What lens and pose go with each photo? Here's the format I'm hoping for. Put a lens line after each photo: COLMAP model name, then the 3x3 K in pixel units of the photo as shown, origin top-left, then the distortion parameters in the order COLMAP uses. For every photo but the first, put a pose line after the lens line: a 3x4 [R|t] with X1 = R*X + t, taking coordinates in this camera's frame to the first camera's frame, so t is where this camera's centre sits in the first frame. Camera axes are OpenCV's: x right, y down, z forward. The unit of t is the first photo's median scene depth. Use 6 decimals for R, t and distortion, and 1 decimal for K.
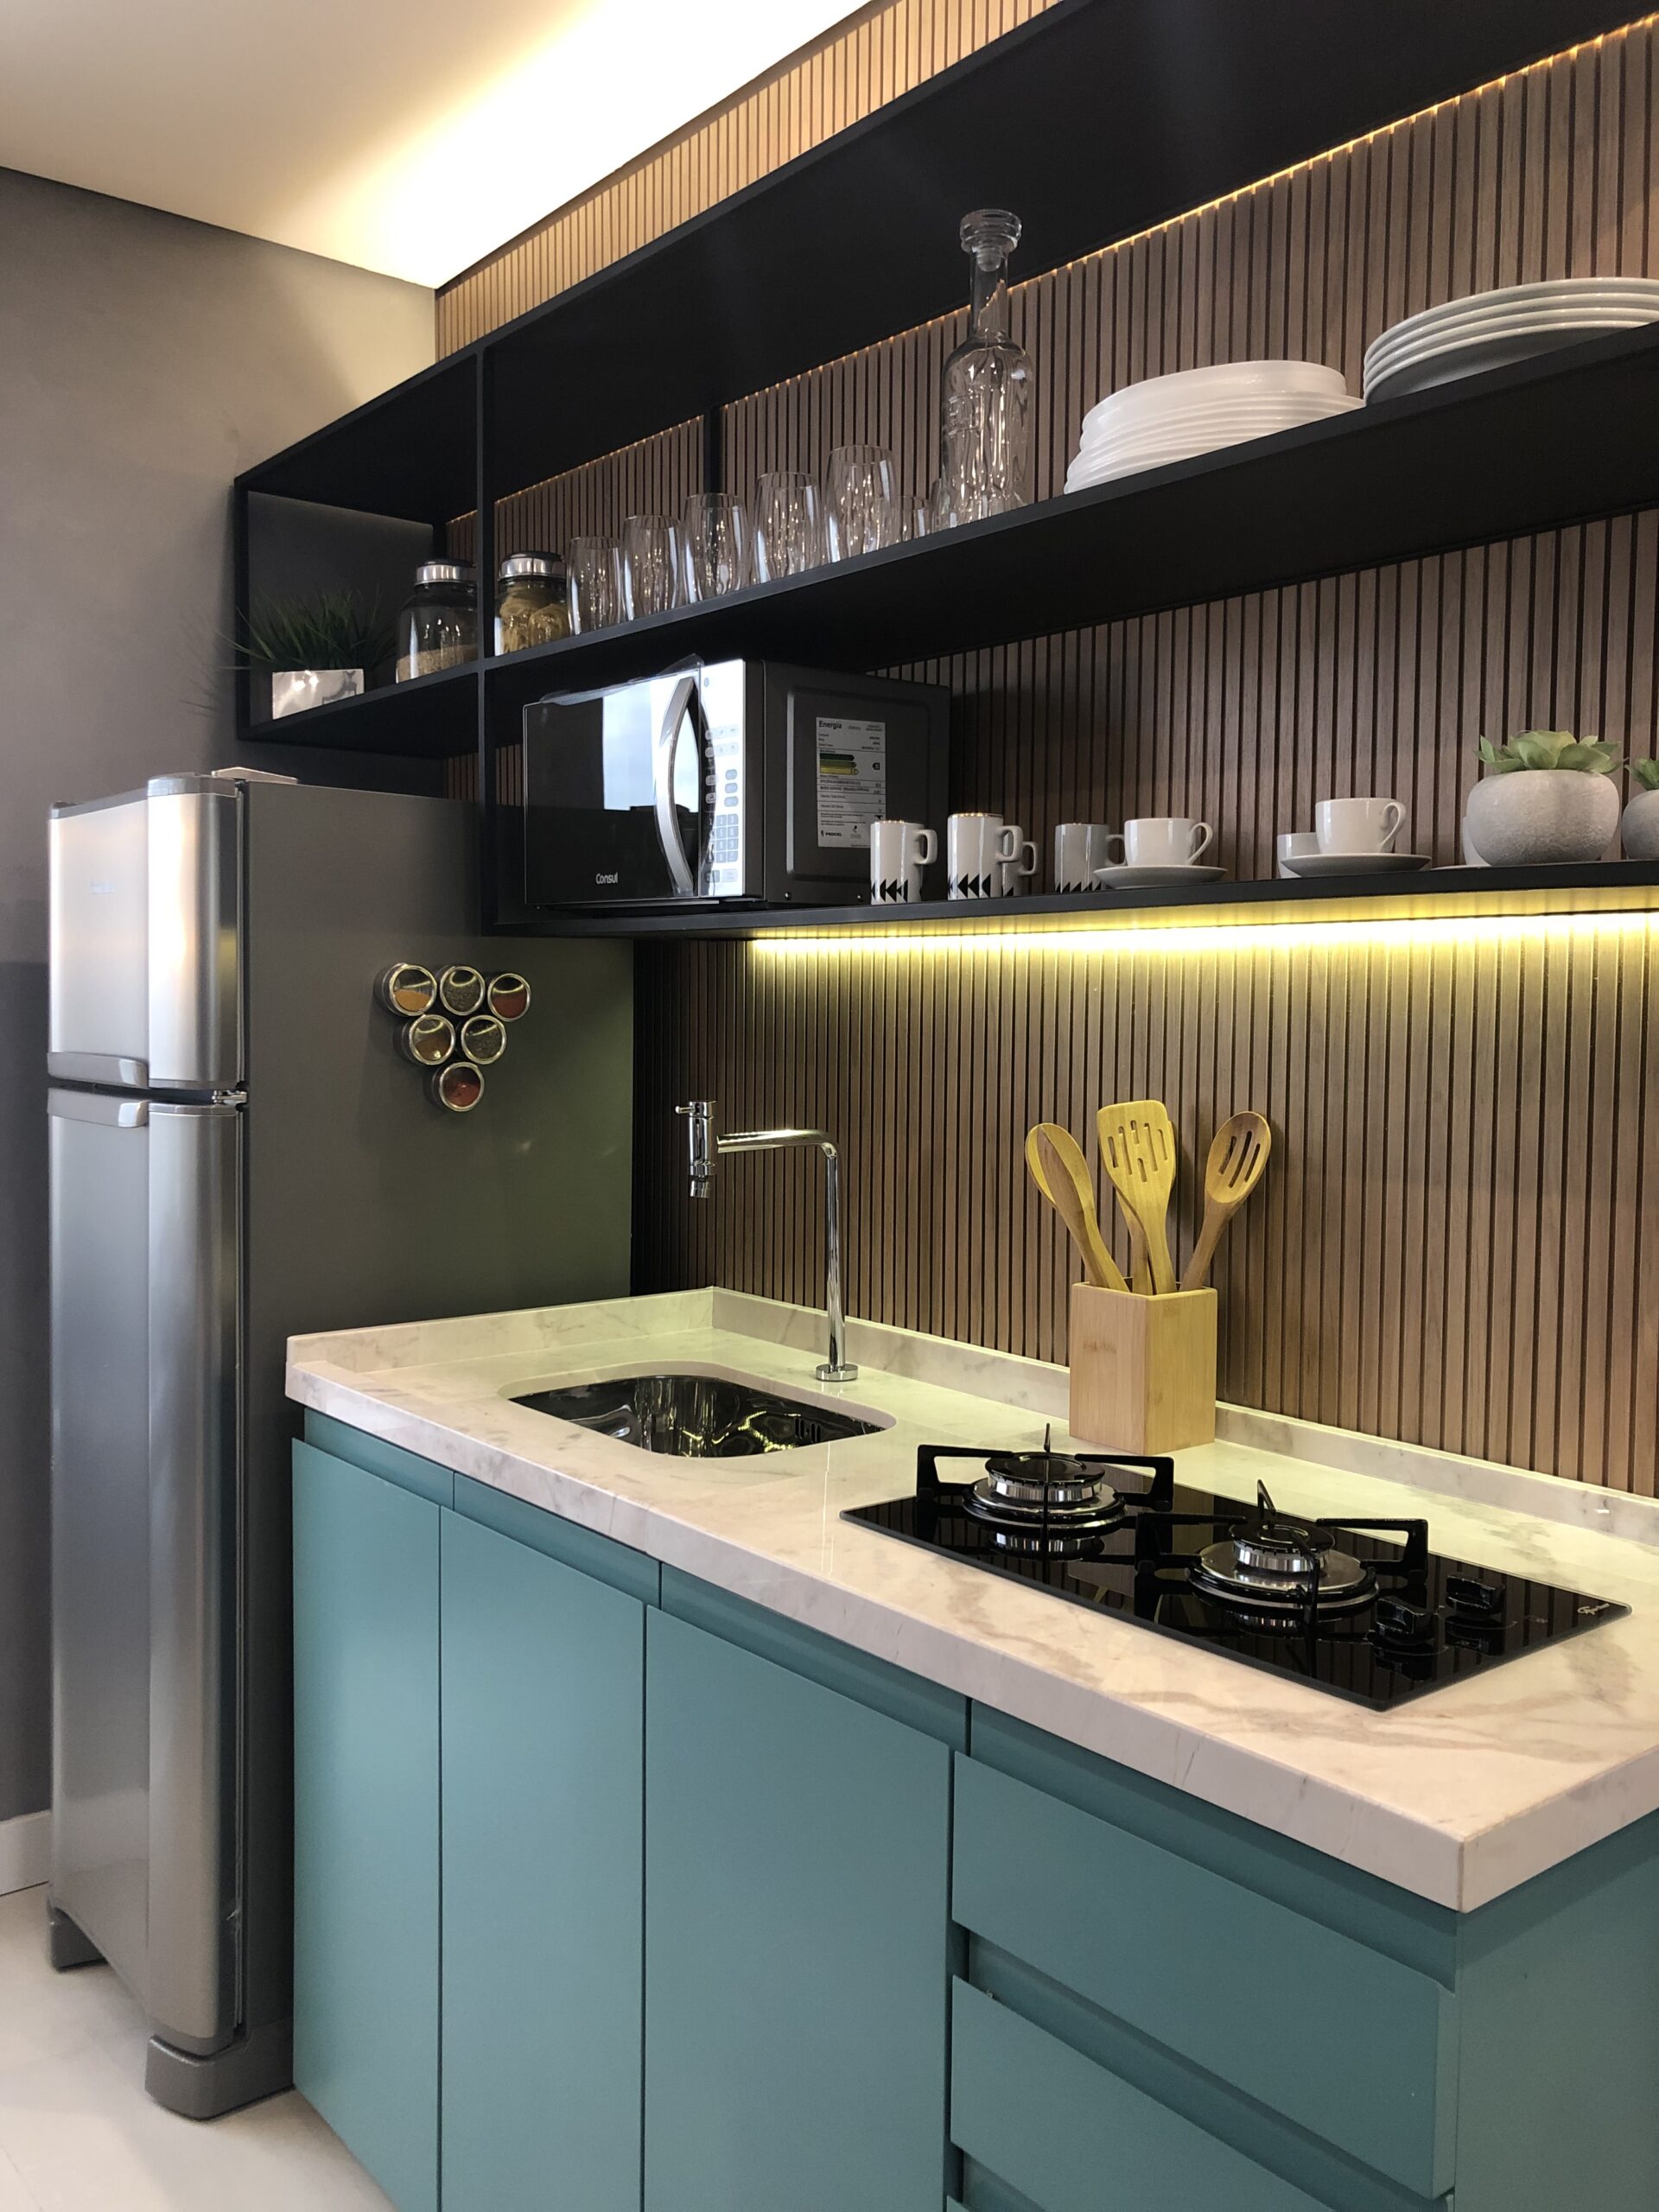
lens RADIAL K [[1841.3, 0, 830.0], [0, 1841.3, 1122.1], [0, 0, 1]] dist [0.025023, -0.031423]
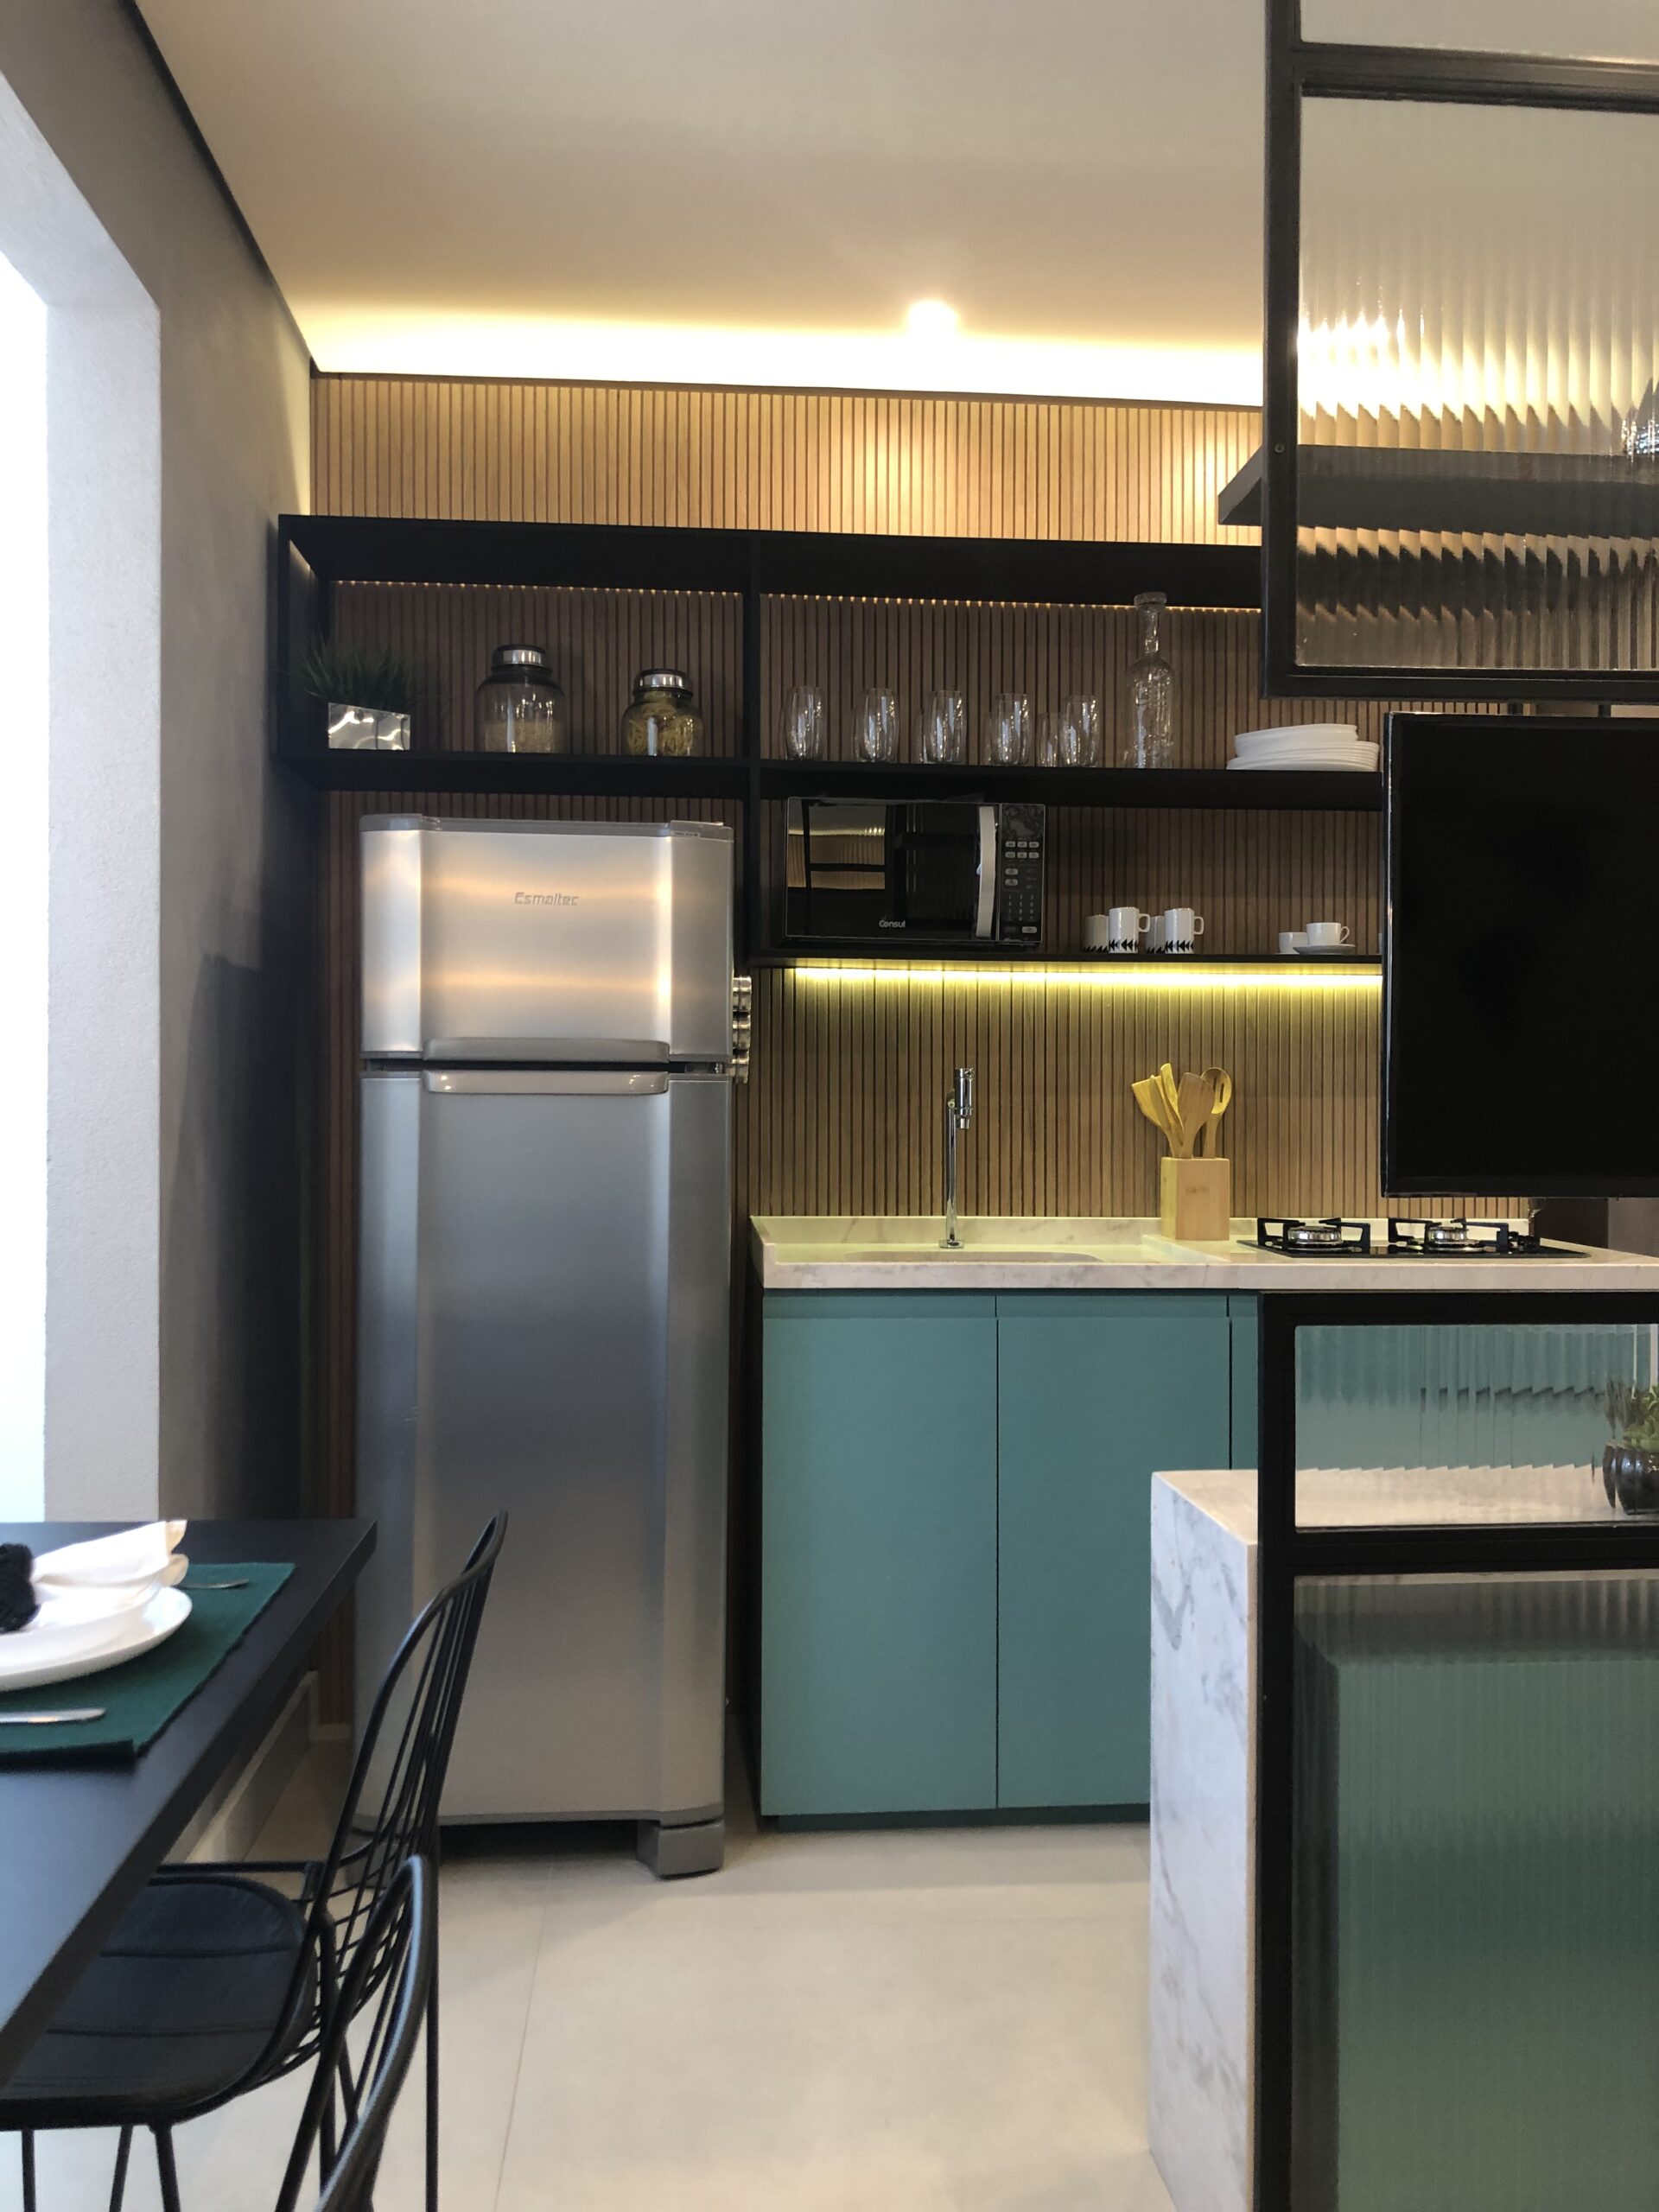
lens RADIAL K [[1841.3, 0, 824.9], [0, 1841.3, 1090.0], [0, 0, 1]] dist [0.025023, -0.031423]
pose [[0.564996, -0.002430, 0.825090, -1.225221], [0.049795, 0.998273, -0.031158, 0.043623], [-0.823589, 0.058689, 0.564142, 0.171772]]
